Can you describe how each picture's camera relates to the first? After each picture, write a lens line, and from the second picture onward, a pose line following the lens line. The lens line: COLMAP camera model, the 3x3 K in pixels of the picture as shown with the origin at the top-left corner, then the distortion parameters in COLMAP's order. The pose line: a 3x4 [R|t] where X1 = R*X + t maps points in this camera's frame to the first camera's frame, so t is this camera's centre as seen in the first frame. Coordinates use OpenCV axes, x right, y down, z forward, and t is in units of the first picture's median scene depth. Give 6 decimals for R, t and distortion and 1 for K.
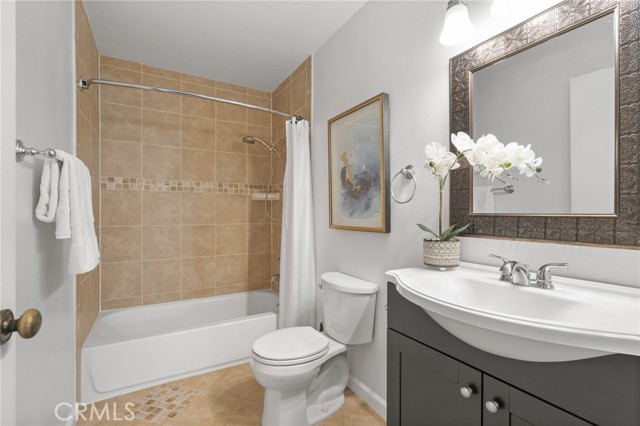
lens RADIAL K [[291.2, 0, 321.9], [0, 291.2, 215.3], [0, 0, 1]] dist [-0.009360, 0.003715]
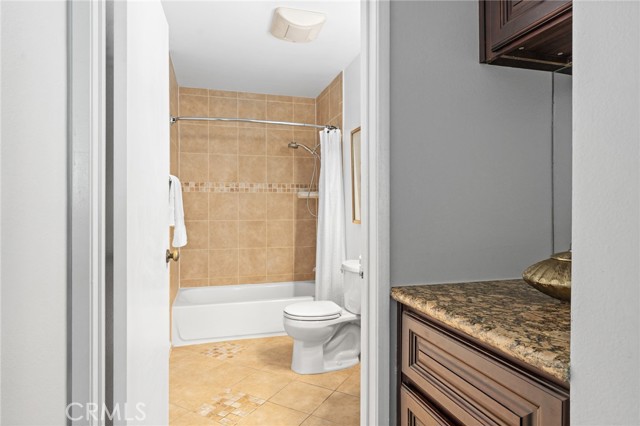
lens RADIAL K [[360.8, 0, 318.6], [0, 360.8, 211.2], [0, 0, 1]] dist [0.001261, 0.000858]
pose [[0.969975, -0.003907, -0.243173, 0.204371], [0.002778, 0.999984, -0.004983, 0.003961], [0.243188, 0.004158, 0.969970, -0.371414]]
